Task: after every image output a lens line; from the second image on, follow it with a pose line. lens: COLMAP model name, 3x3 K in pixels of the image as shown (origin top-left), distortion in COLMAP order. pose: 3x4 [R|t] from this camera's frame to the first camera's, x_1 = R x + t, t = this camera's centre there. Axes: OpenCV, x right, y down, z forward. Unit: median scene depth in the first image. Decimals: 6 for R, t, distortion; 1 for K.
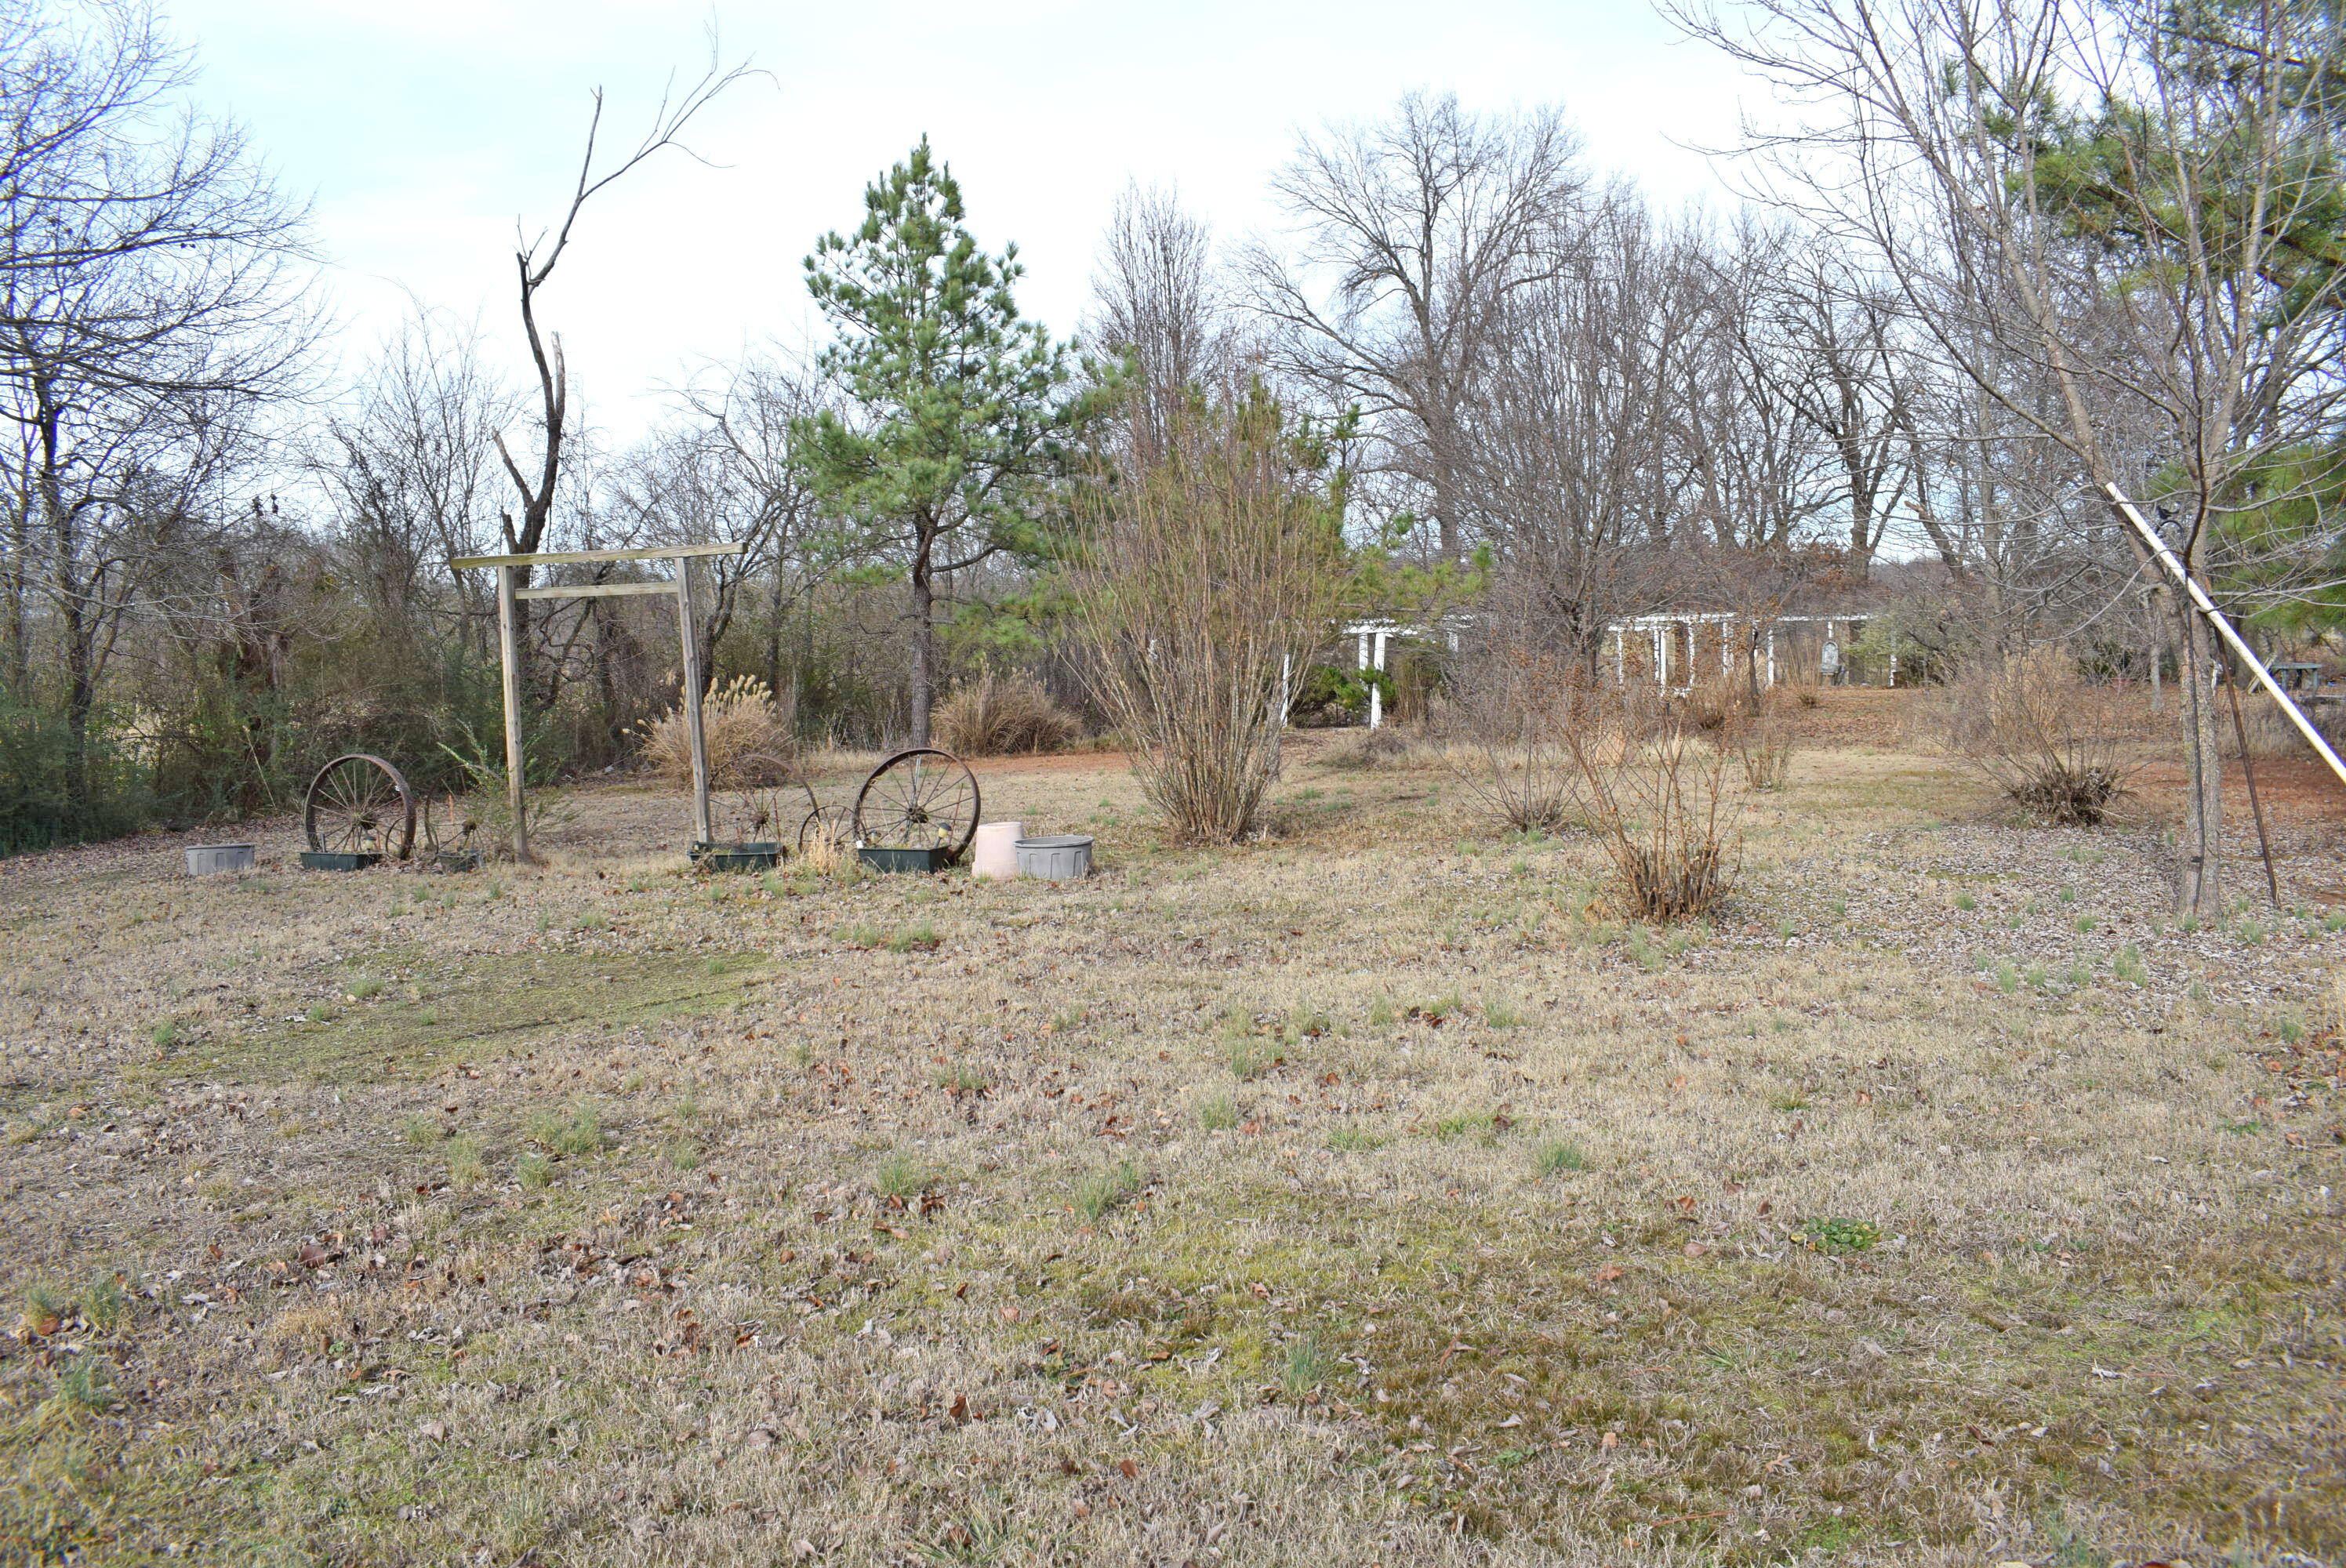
lens RADIAL K [[1798.1, 0, 1180.9], [0, 1798.1, 764.7], [0, 0, 1]] dist [-0.098866, 0.019071]
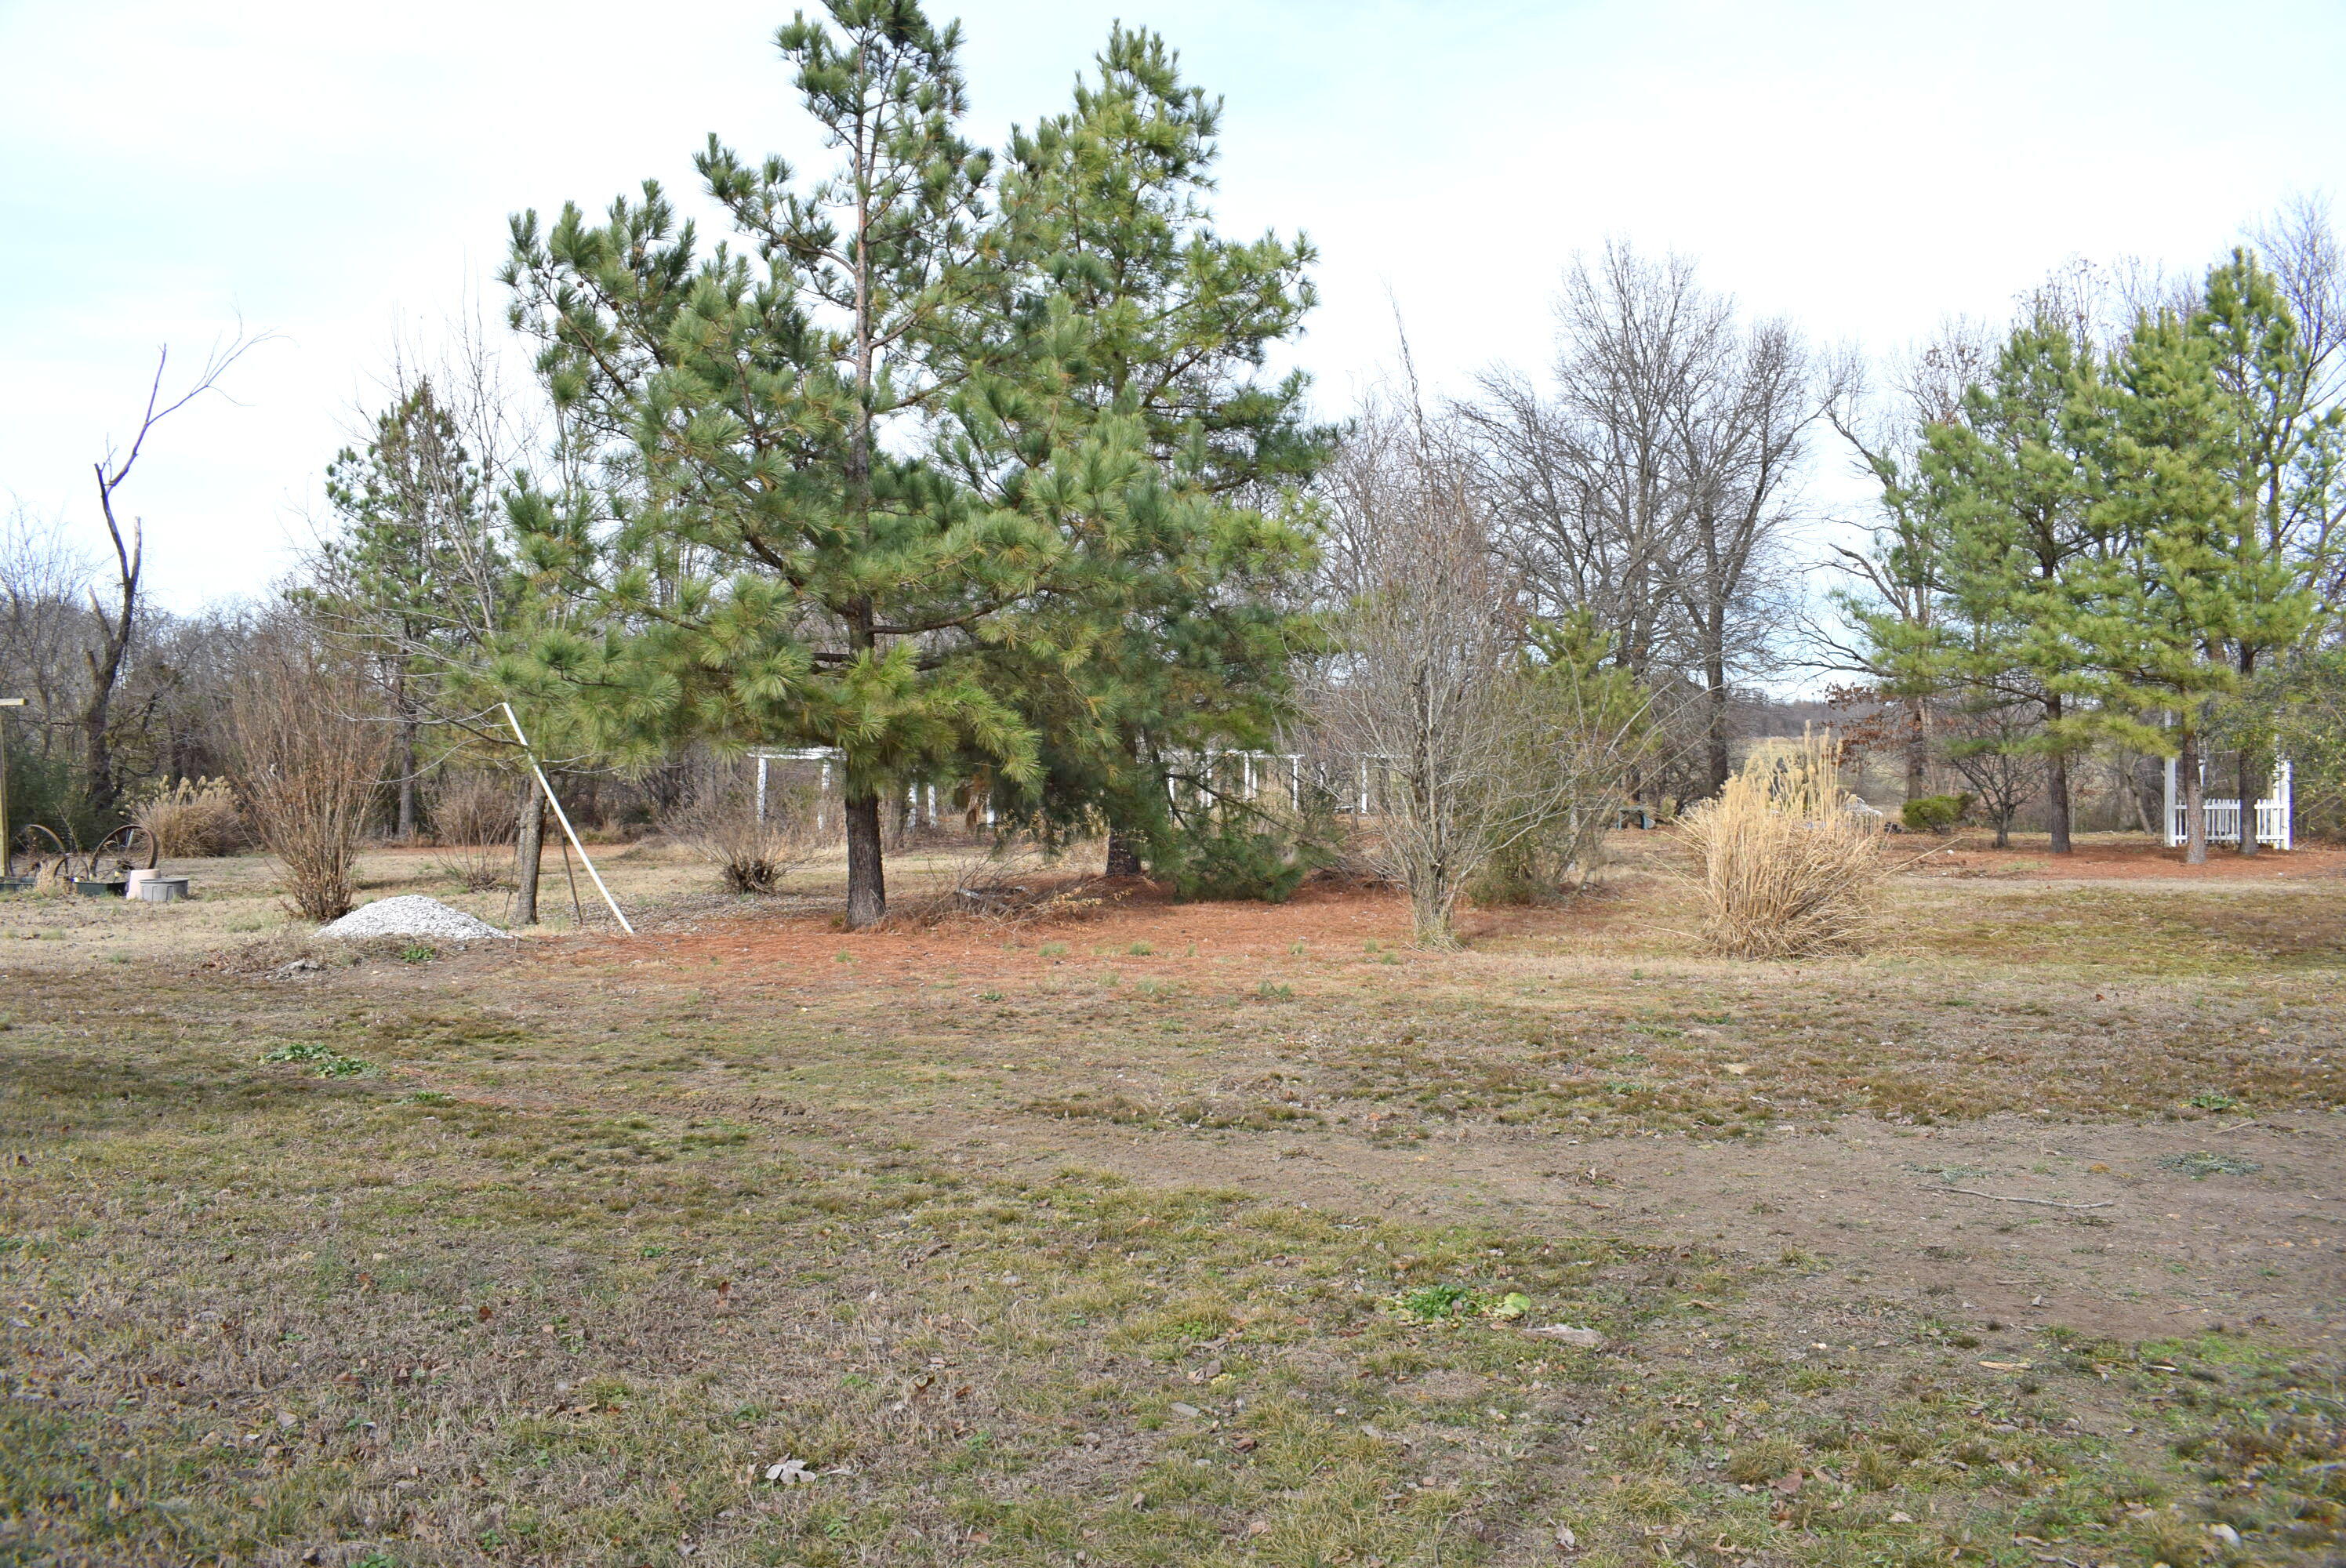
lens RADIAL K [[1798.1, 0, 1176.0], [0, 1798.1, 781.5], [0, 0, 1]] dist [-0.098866, 0.019071]
pose [[0.990052, 0.018346, 0.139502, 0.243412], [-0.013264, 0.999217, -0.037273, -0.006313], [-0.140077, 0.035052, 0.989520, -0.393873]]
